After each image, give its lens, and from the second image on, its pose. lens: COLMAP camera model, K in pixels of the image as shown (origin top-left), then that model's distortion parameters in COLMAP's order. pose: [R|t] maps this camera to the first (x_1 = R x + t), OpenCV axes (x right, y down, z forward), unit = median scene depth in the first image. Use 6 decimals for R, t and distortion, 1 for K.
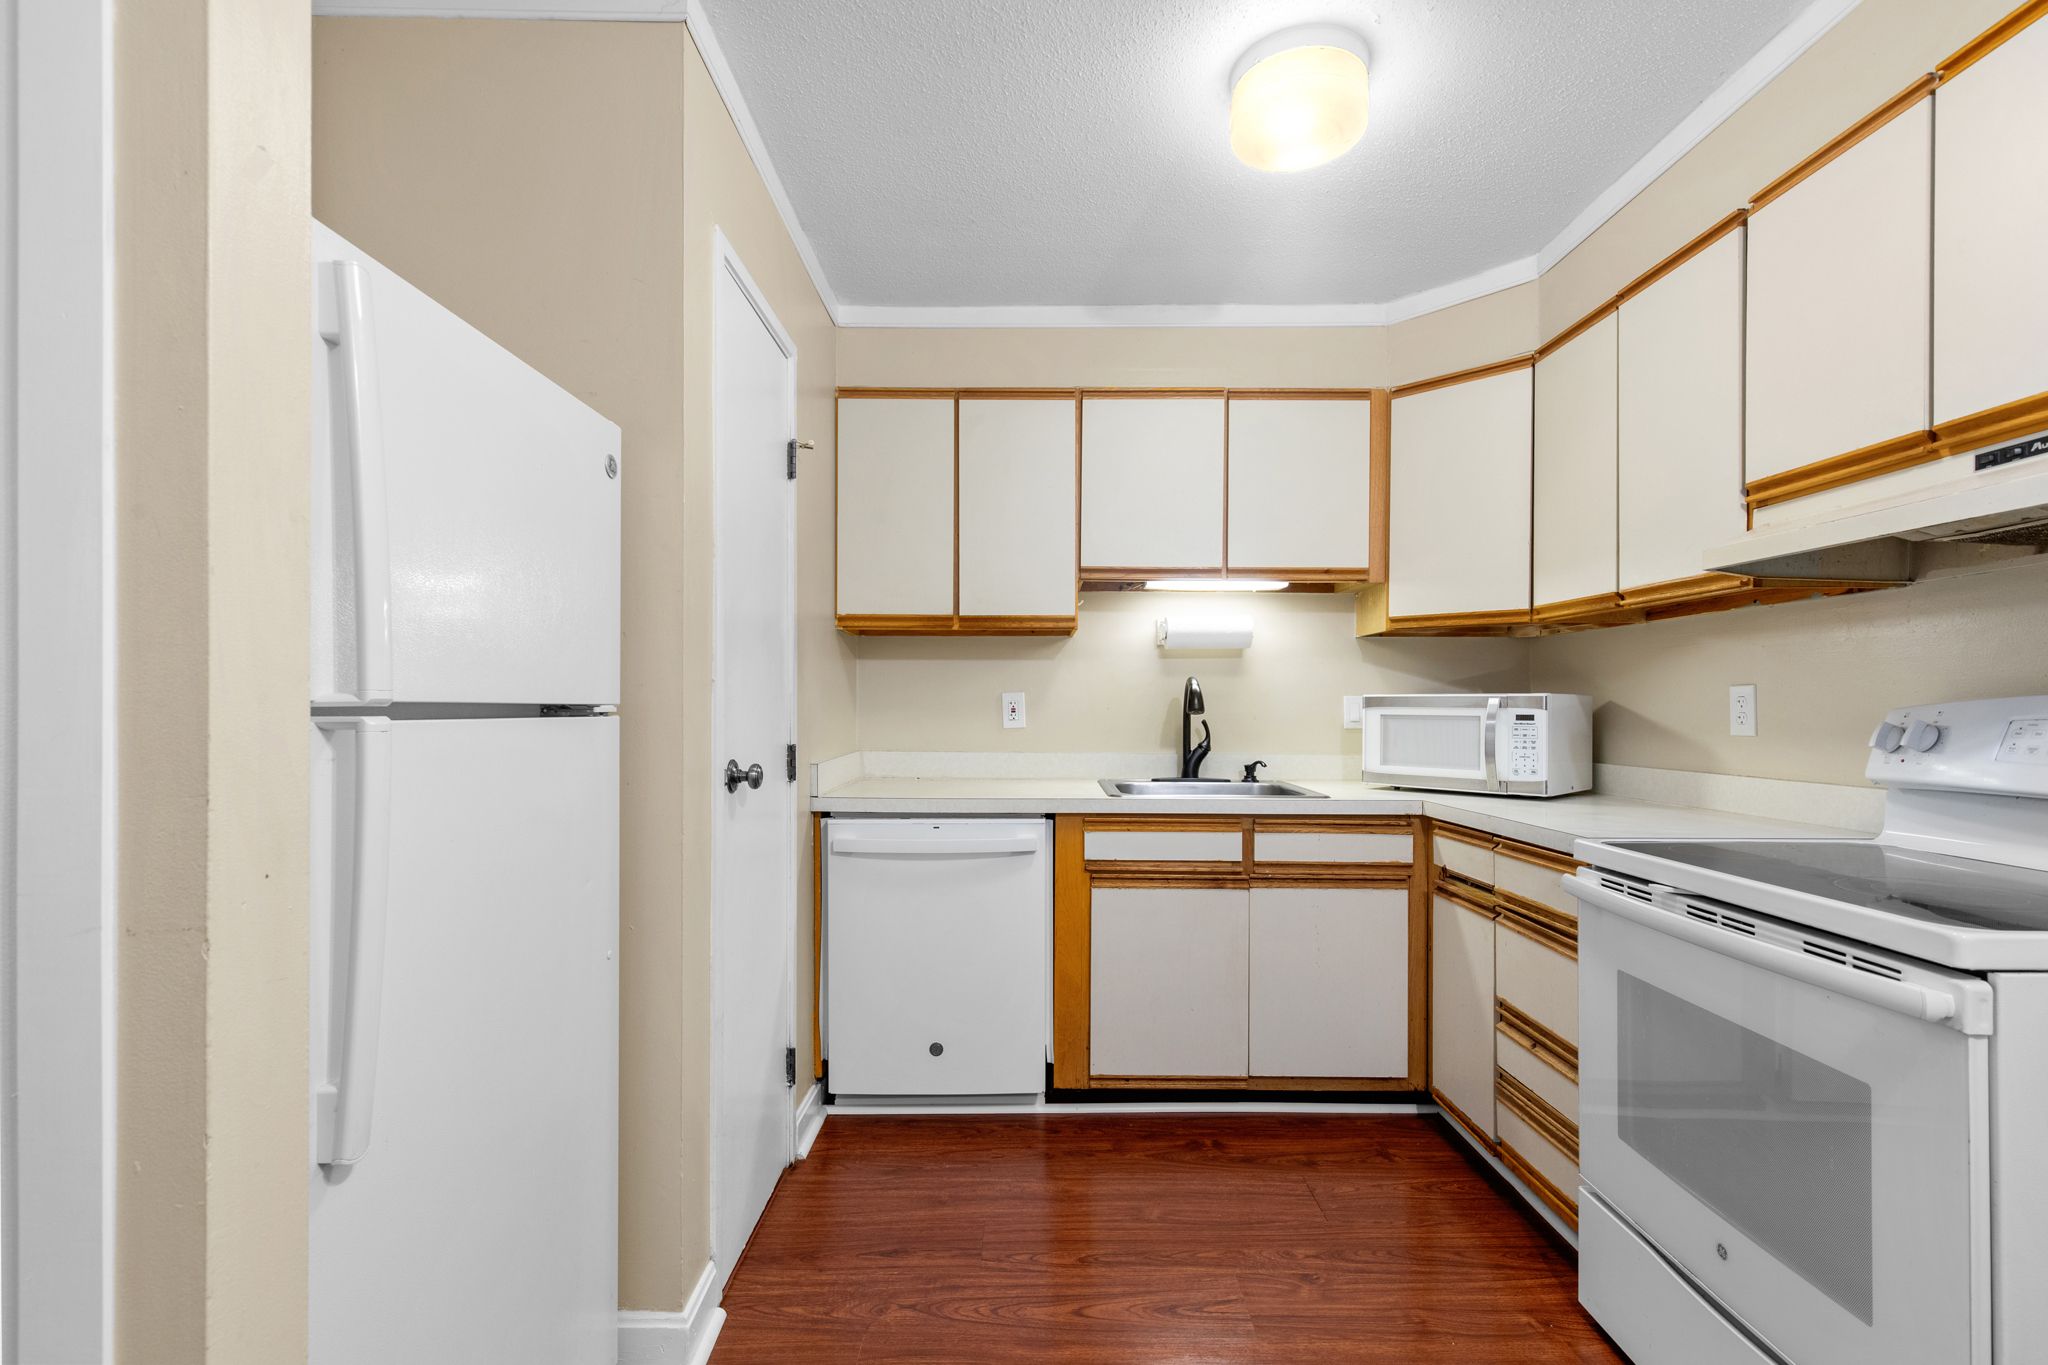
lens RADIAL K [[921.8, 0, 1032.9], [0, 921.8, 701.2], [0, 0, 1]] dist [0.009500, -0.001811]
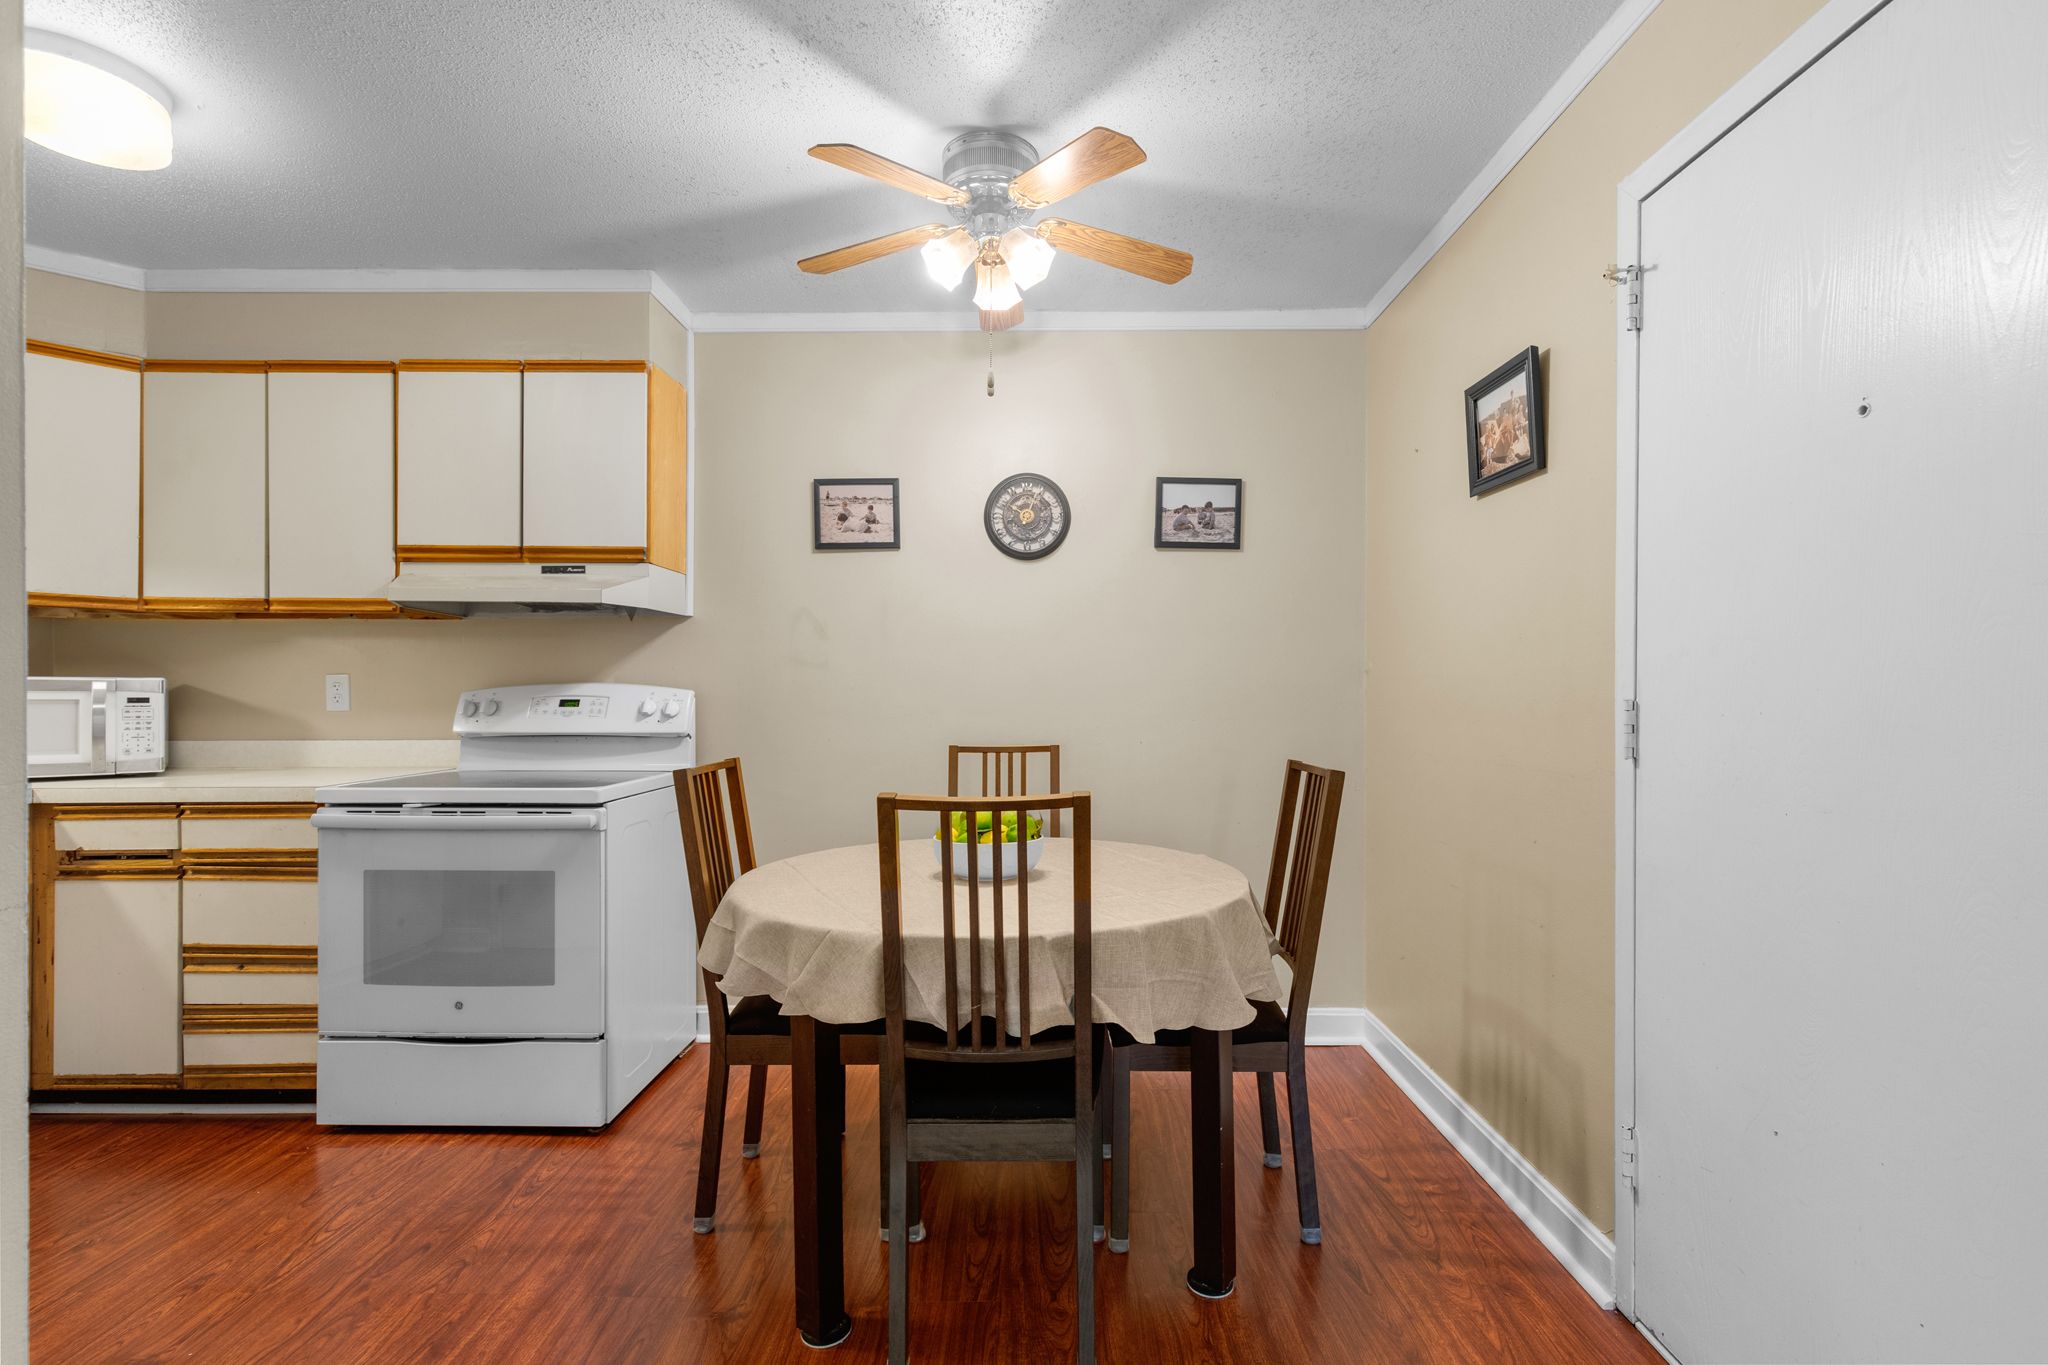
lens RADIAL K [[921.8, 0, 1031.6], [0, 921.8, 692.7], [0, 0, 1]] dist [0.009500, -0.001811]
pose [[0.011790, -0.005664, 0.999914, -0.551098], [-0.007528, 0.999955, 0.005753, -0.005356], [-0.999902, -0.007596, 0.011747, -0.049023]]
